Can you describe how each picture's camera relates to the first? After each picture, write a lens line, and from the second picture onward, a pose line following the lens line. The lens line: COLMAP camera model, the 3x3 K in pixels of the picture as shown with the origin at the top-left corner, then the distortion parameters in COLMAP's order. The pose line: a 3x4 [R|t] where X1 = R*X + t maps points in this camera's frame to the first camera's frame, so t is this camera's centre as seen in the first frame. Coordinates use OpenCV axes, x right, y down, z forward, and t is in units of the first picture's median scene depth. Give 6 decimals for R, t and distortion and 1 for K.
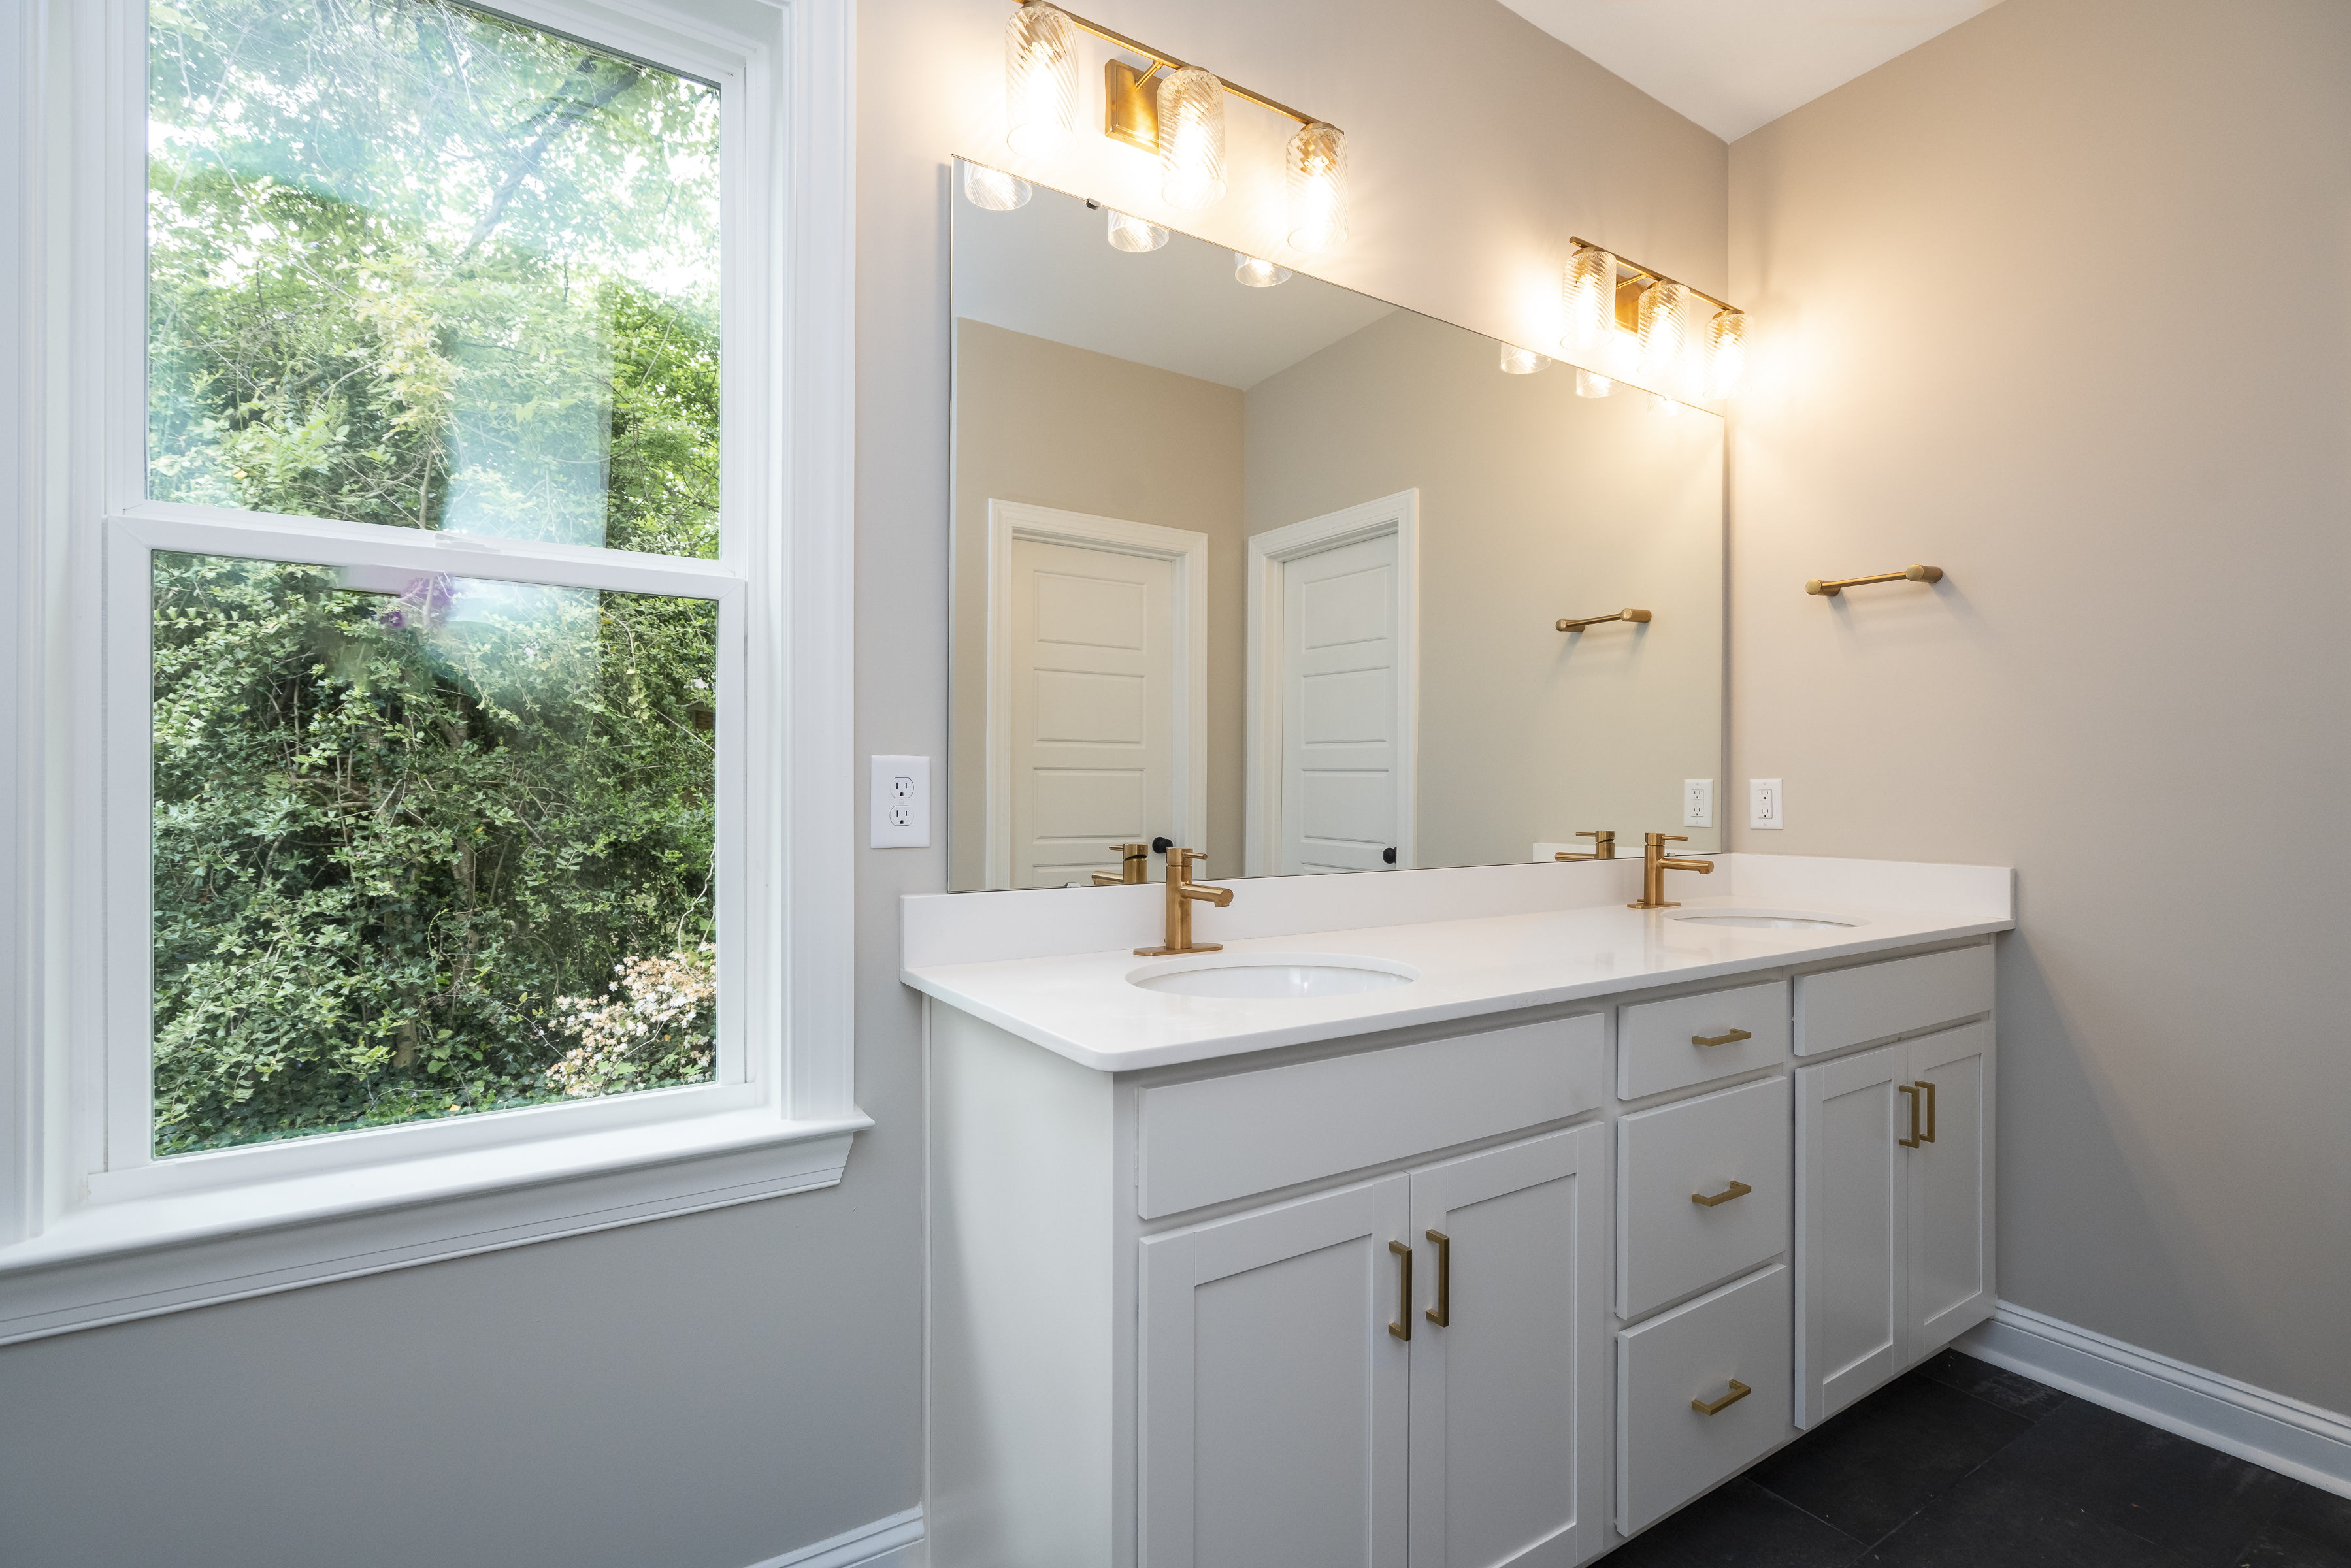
lens RADIAL K [[1069.1, 0, 1195.6], [0, 1069.1, 754.5], [0, 0, 1]] dist [-0.009744, 0.000168]
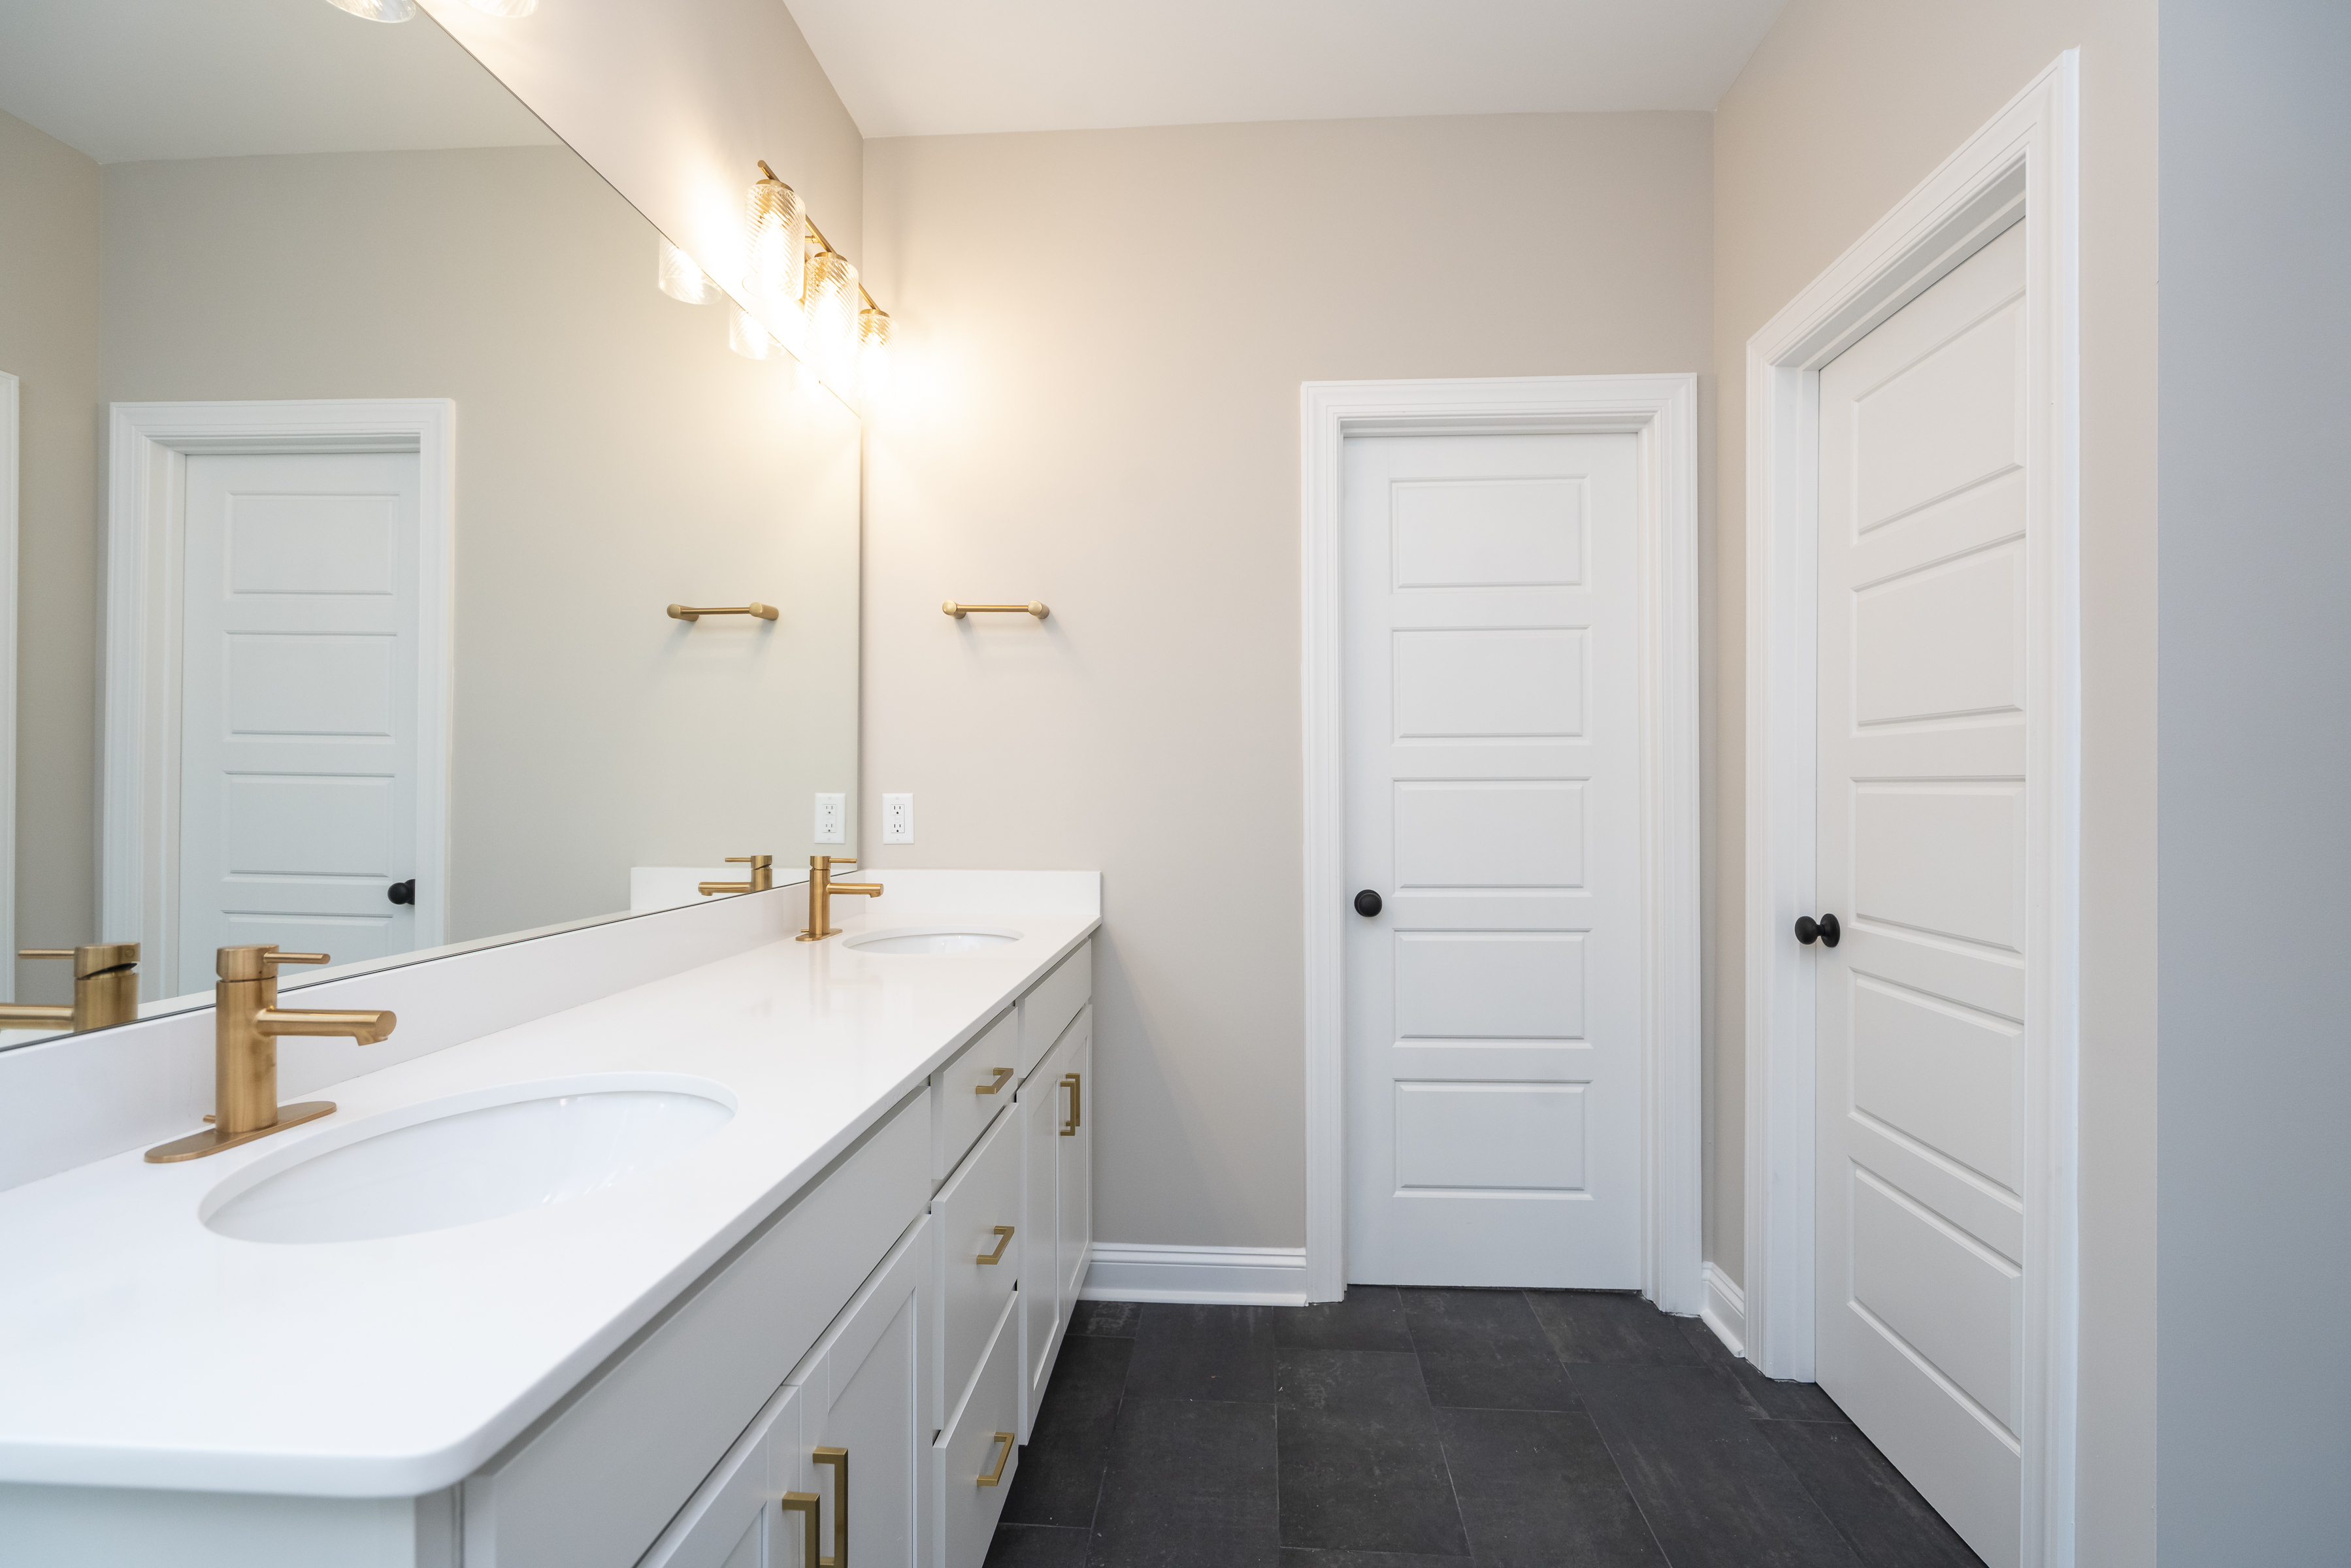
lens RADIAL K [[1071.3, 0, 1178.1], [0, 1071.3, 770.7], [0, 0, 1]] dist [-0.013873, -0.000680]
pose [[0.602141, 0.011166, 0.798312, -0.113504], [-0.028938, 0.999550, 0.007846, -0.014801], [-0.797865, -0.027826, 0.602193, 0.200885]]
